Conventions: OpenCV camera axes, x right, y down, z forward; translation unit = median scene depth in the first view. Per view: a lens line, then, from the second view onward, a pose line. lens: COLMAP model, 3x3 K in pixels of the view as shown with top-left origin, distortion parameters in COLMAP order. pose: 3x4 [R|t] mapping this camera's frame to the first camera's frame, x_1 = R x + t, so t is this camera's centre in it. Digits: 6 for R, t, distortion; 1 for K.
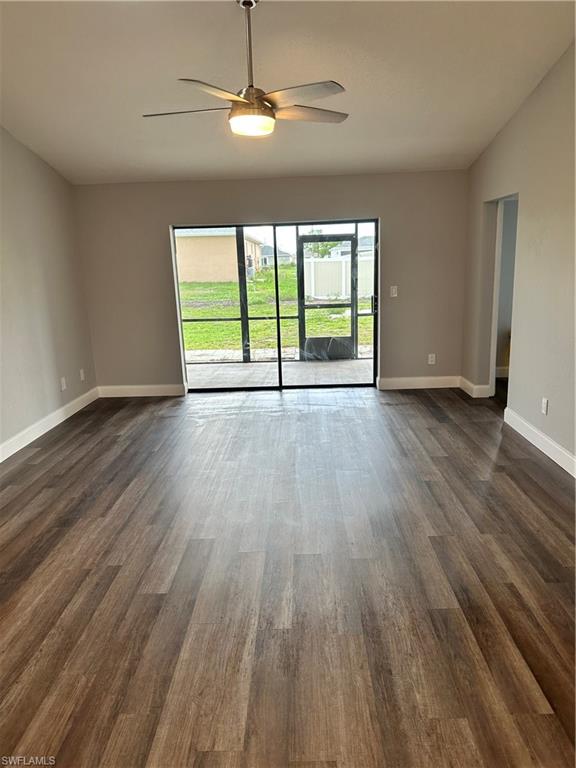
lens RADIAL K [[538.5, 0, 288.0], [0, 538.5, 384.0], [0, 0, 1]] dist [0.006031, 0.001950]
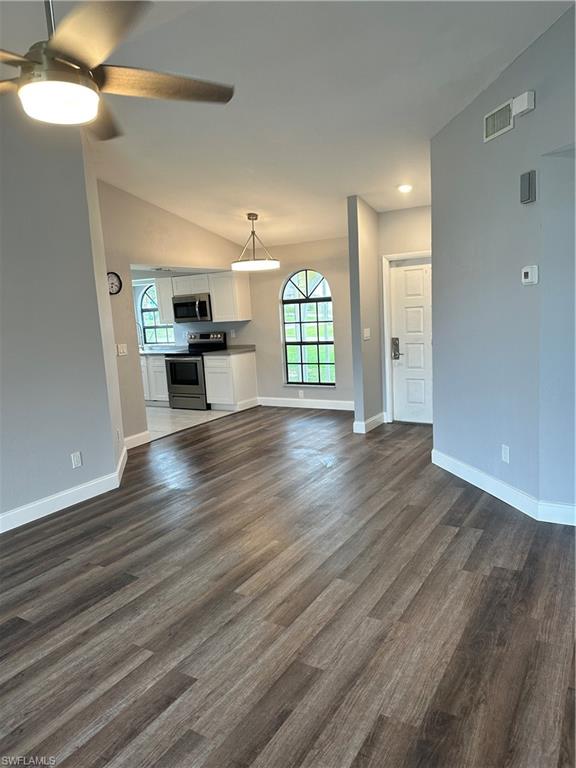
lens RADIAL K [[538.7, 0, 288.0], [0, 538.7, 384.0], [0, 0, 1]] dist [0.092138, -0.134334]
pose [[-0.857342, 0.012116, 0.514605, -0.667422], [0.200286, 0.928795, 0.311811, -0.352839], [-0.474184, 0.370397, -0.798721, 1.634208]]
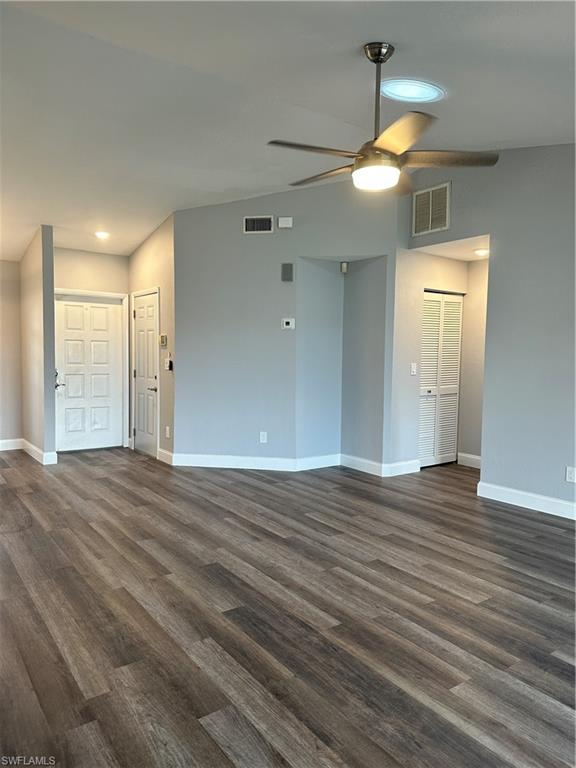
lens RADIAL K [[538.7, 0, 288.0], [0, 538.7, 384.0], [0, 0, 1]] dist [0.092138, -0.134334]
pose [[-0.798869, 0.061473, -0.598355, 0.725350], [-0.121495, 0.957770, 0.260608, -0.400733], [0.589107, 0.280888, -0.757664, 1.915238]]
